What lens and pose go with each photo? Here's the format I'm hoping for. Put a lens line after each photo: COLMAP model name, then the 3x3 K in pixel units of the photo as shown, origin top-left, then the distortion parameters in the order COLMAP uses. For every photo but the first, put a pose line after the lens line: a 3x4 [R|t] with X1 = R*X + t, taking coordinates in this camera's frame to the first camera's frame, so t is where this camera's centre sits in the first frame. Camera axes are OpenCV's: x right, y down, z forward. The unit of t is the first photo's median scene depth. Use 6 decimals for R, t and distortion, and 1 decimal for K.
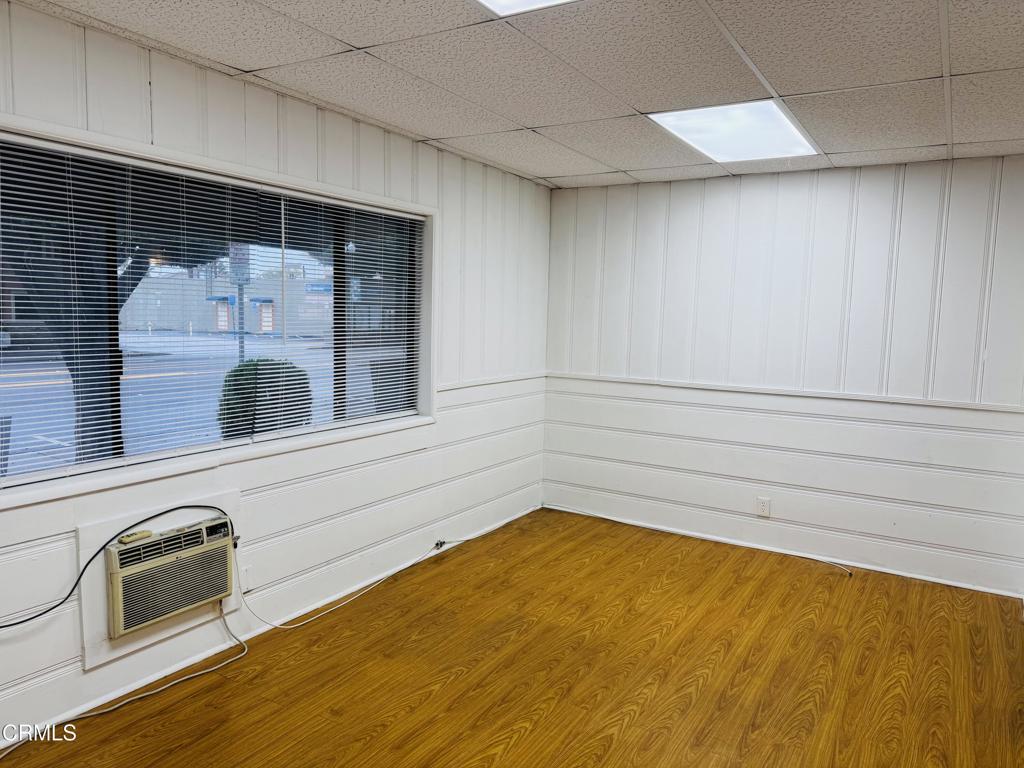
lens RADIAL K [[725.3, 0, 512.0], [0, 725.3, 384.0], [0, 0, 1]] dist [-0.010202, -0.003613]
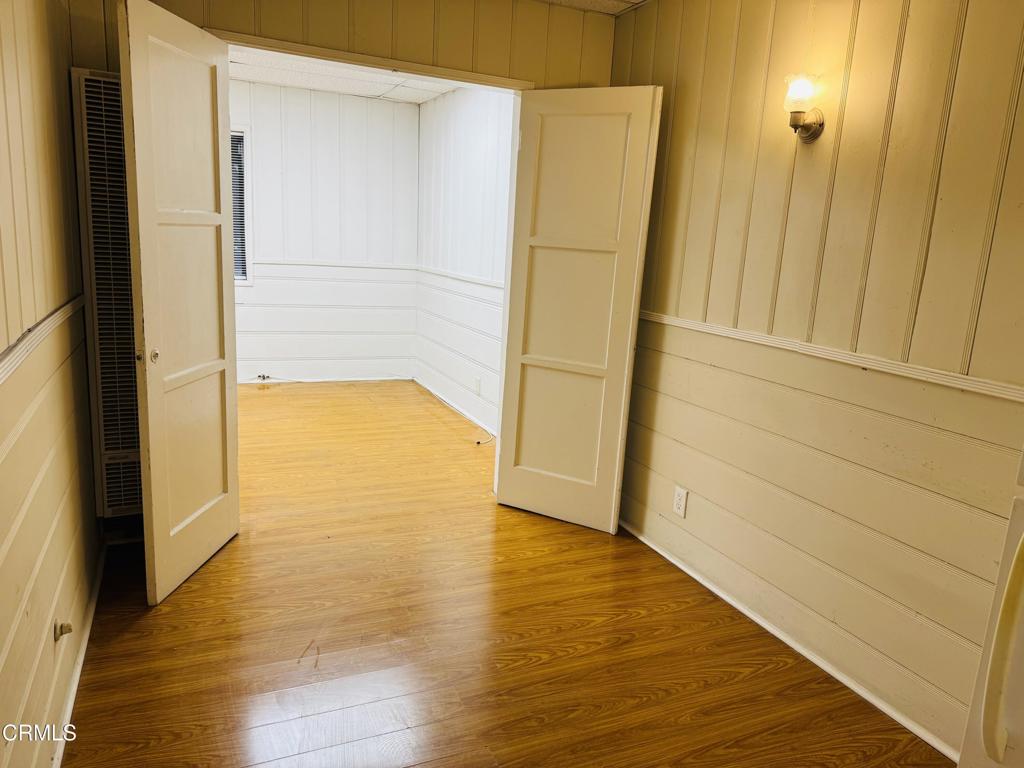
lens RADIAL K [[717.0, 0, 512.0], [0, 717.0, 384.0], [0, 0, 1]] dist [0.170715, -0.246458]
pose [[0.830025, 0.125855, -0.543341, 1.552949], [-0.087731, 0.991541, 0.095652, 0.087954], [0.550783, -0.031726, 0.834045, 0.151372]]
